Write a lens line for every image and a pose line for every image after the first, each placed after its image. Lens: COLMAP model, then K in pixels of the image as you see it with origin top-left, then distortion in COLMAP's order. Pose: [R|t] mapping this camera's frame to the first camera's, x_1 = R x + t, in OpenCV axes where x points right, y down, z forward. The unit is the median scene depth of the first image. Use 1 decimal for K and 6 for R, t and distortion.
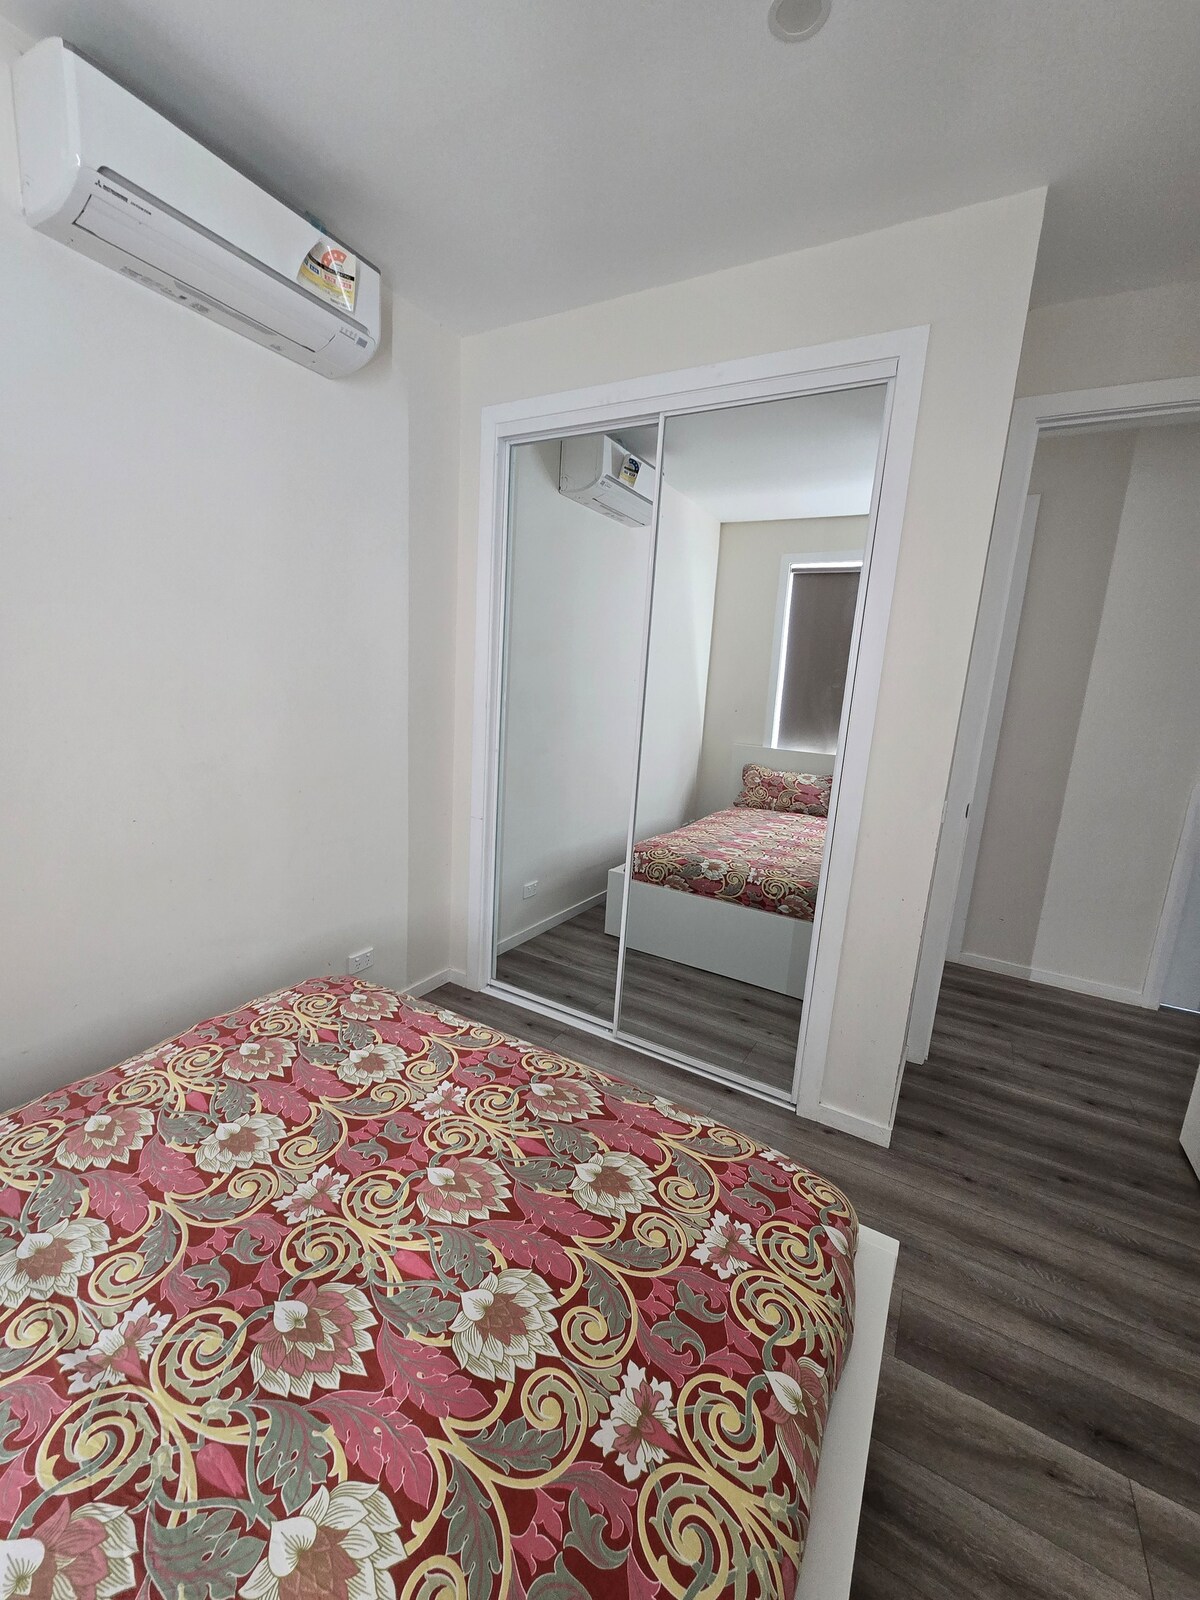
lens RADIAL K [[633.5, 0, 579.5], [0, 633.5, 806.8], [0, 0, 1]] dist [-0.006828, 0.001047]
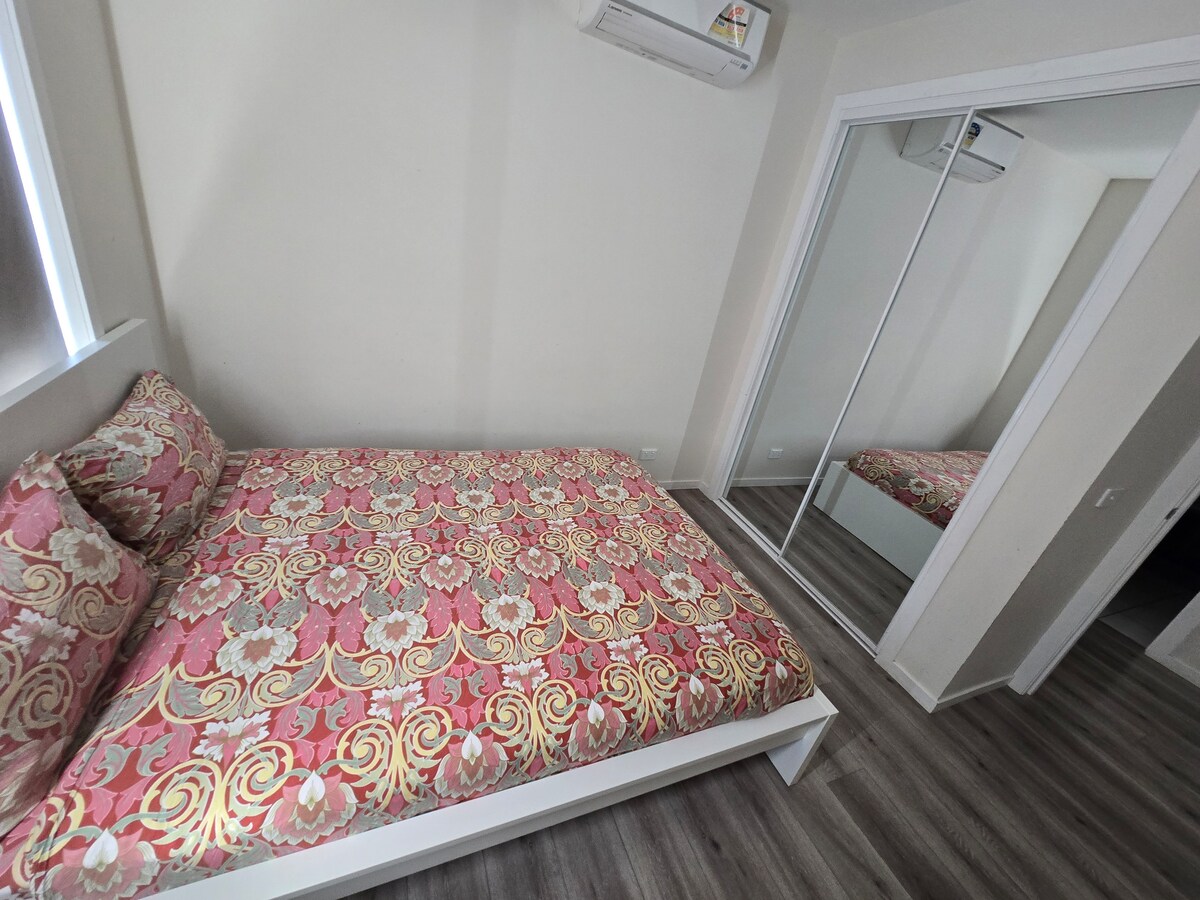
lens RADIAL K [[475.1, 0, 606.7], [0, 475.1, 455.5], [0, 0, 1]] dist [-0.006828, 0.001047]
pose [[0.799171, 0.338506, -0.496728, 0.275139], [-0.252068, 0.938917, 0.234299, -0.038373], [0.545698, -0.062036, 0.835682, -0.193109]]
